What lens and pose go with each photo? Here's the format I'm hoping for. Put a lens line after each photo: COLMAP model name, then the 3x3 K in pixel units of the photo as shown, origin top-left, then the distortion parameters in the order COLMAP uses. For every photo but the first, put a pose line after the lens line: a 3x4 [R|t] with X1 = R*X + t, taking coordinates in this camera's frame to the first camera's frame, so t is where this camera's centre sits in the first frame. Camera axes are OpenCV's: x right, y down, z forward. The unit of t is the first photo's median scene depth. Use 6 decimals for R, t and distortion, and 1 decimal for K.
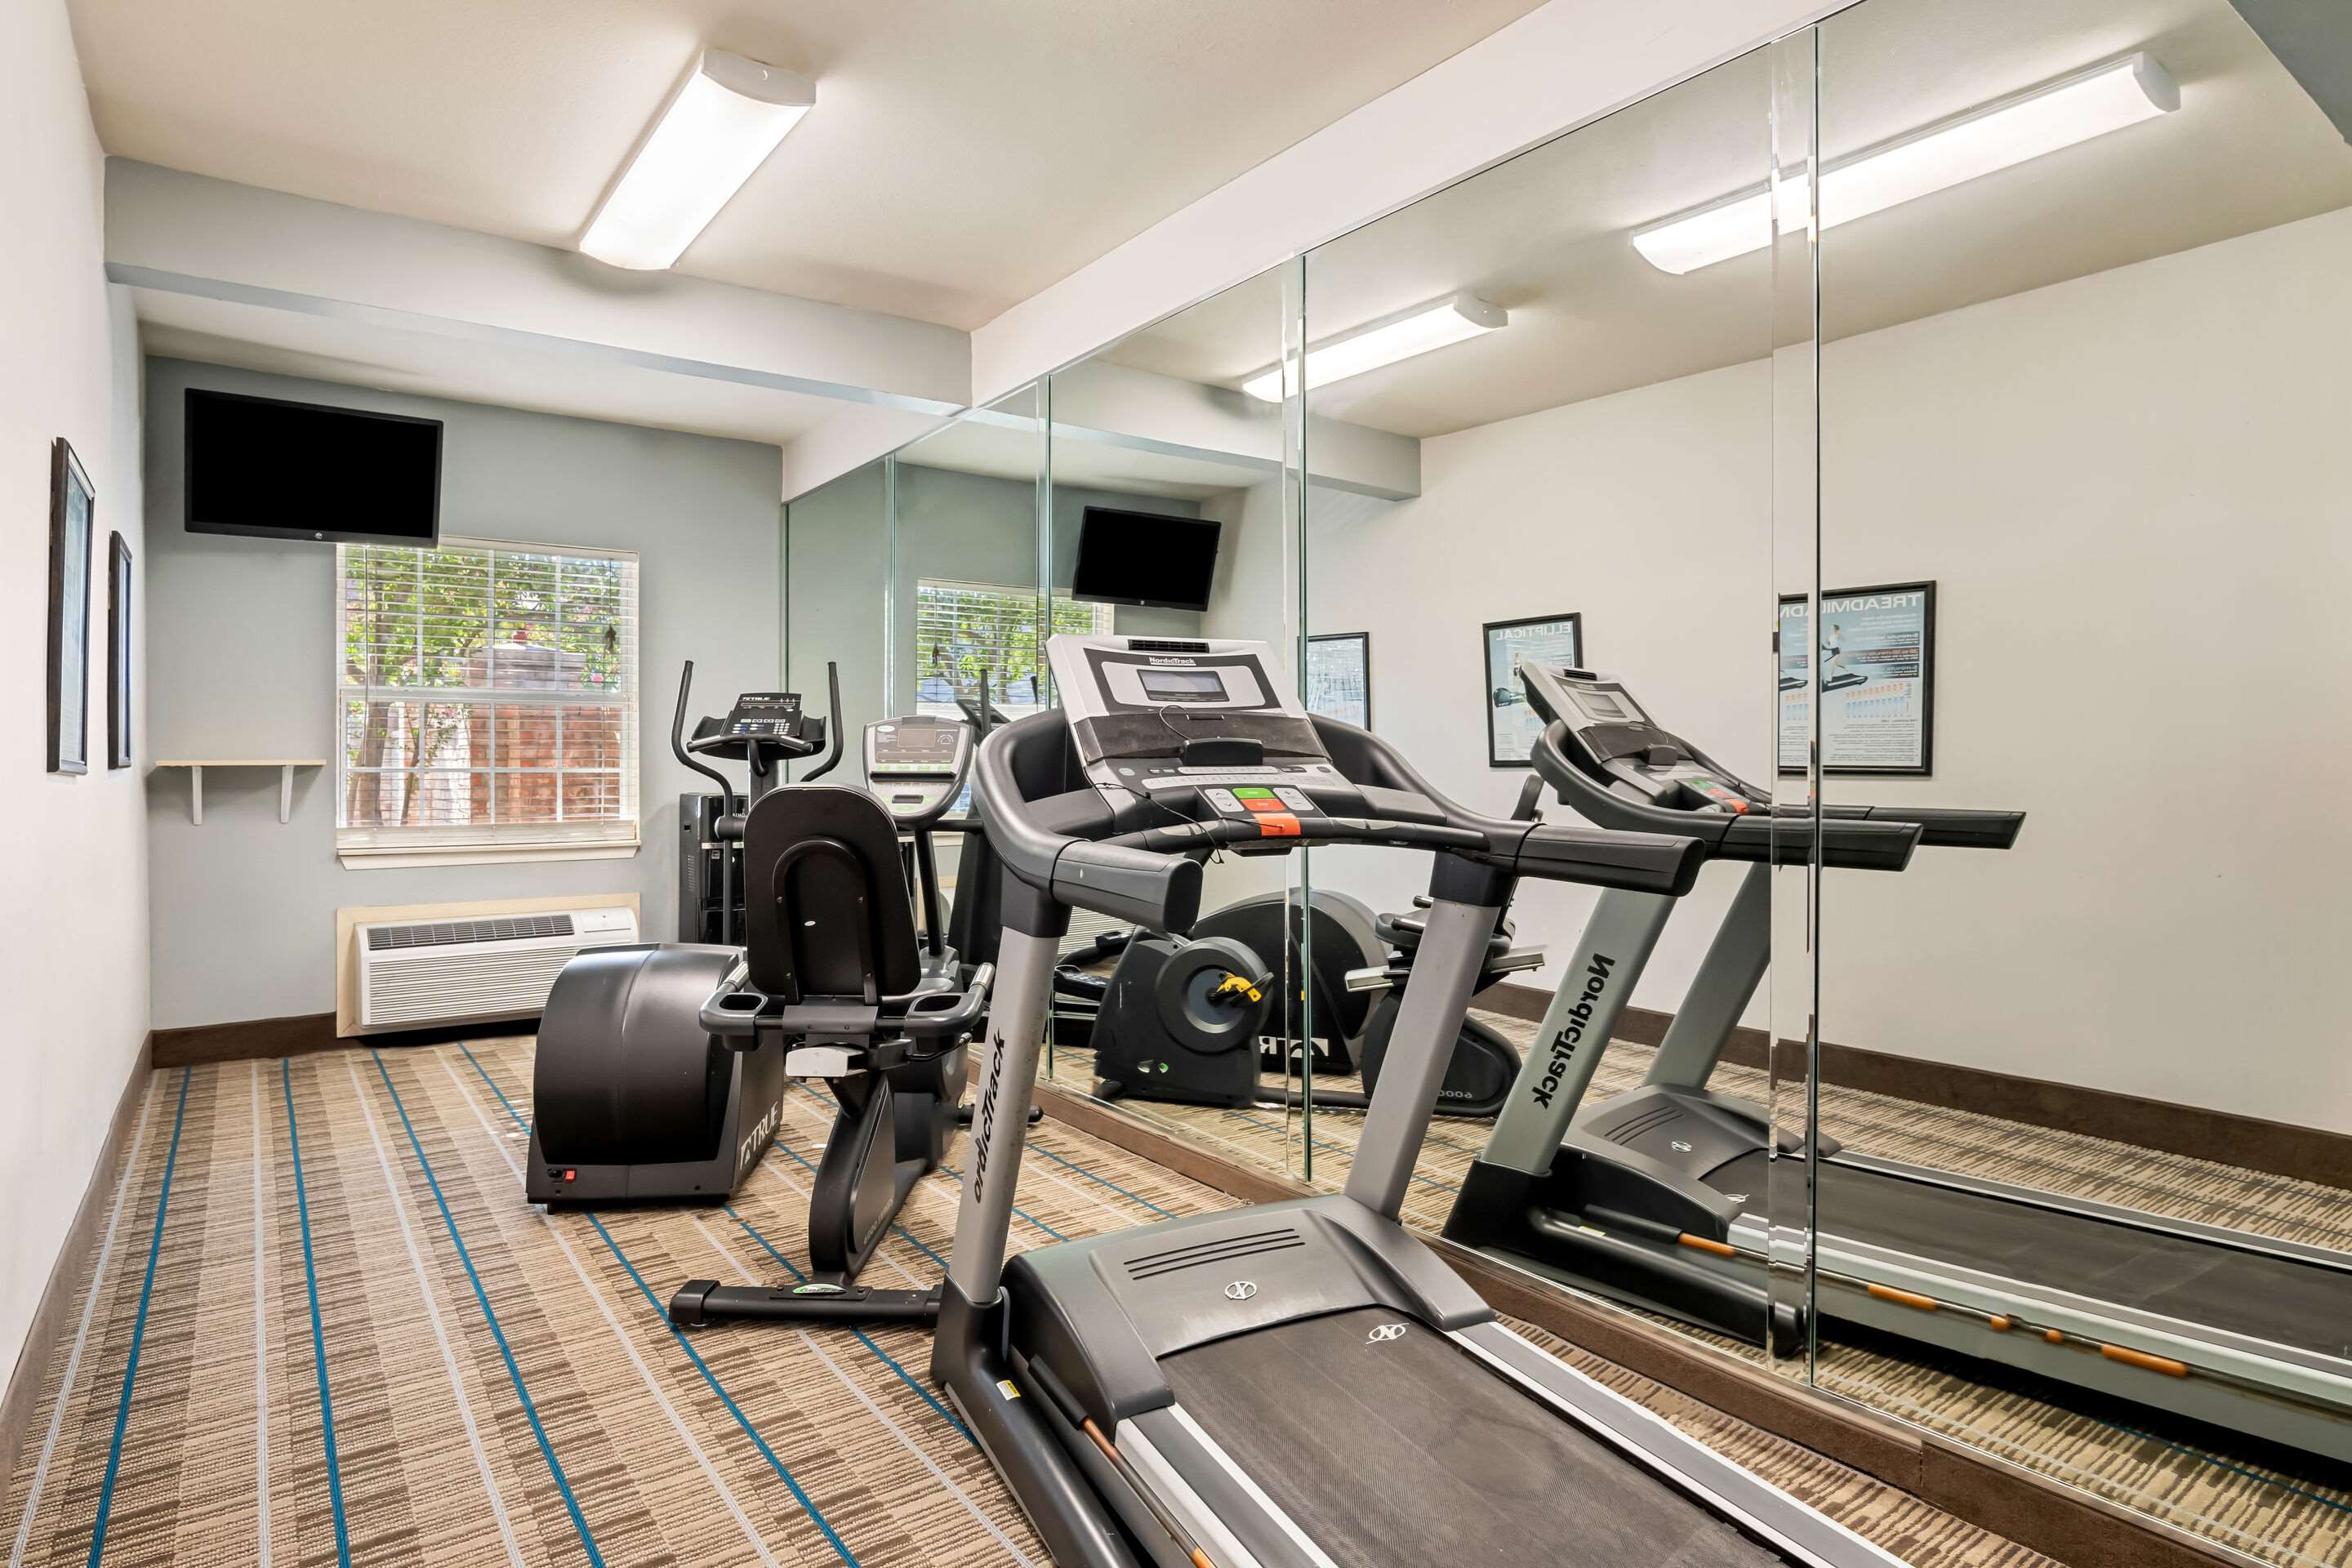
lens RADIAL K [[1233.5, 0, 1179.1], [0, 1233.5, 760.8], [0, 0, 1]] dist [-0.000819, 0.000000]
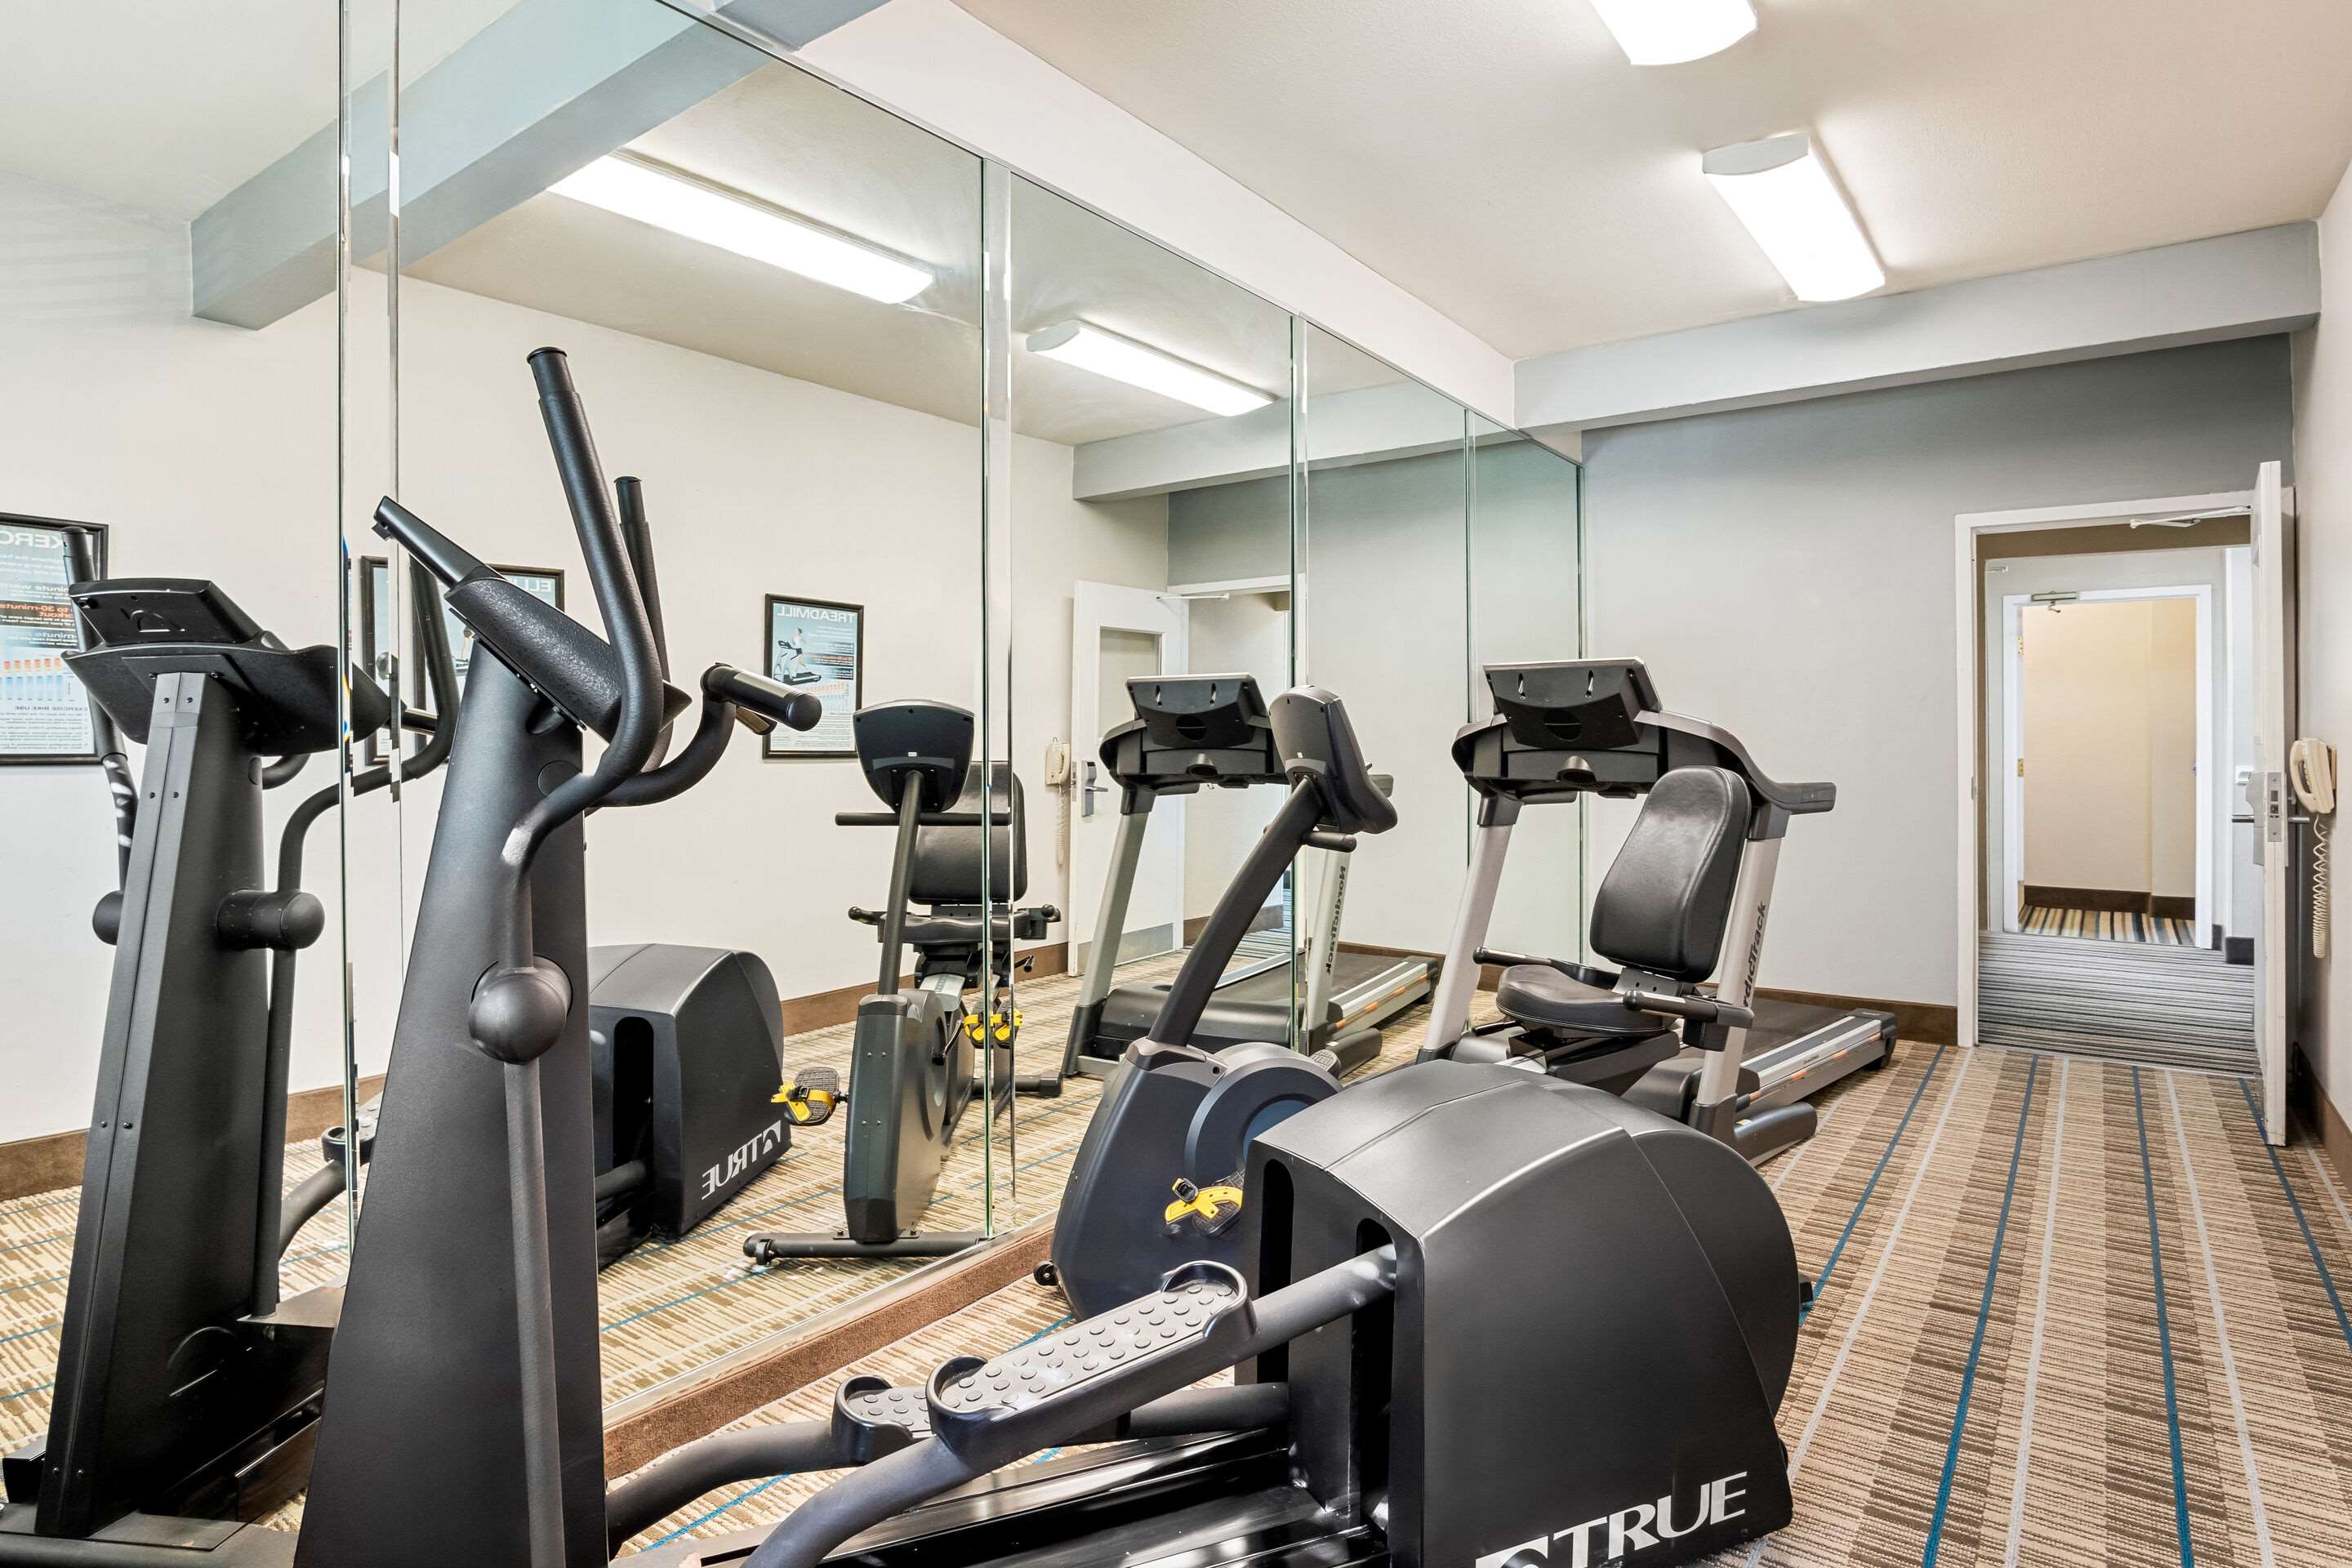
lens RADIAL K [[1253.0, 0, 1179.8], [0, 1253.0, 732.9], [0, 0, 1]] dist [-0.003009, -0.000341]
pose [[-0.296911, -0.006052, 0.954886, -0.733324], [0.002397, 0.999972, 0.007083, -0.020911], [-0.954902, 0.004392, -0.296889, 1.062693]]
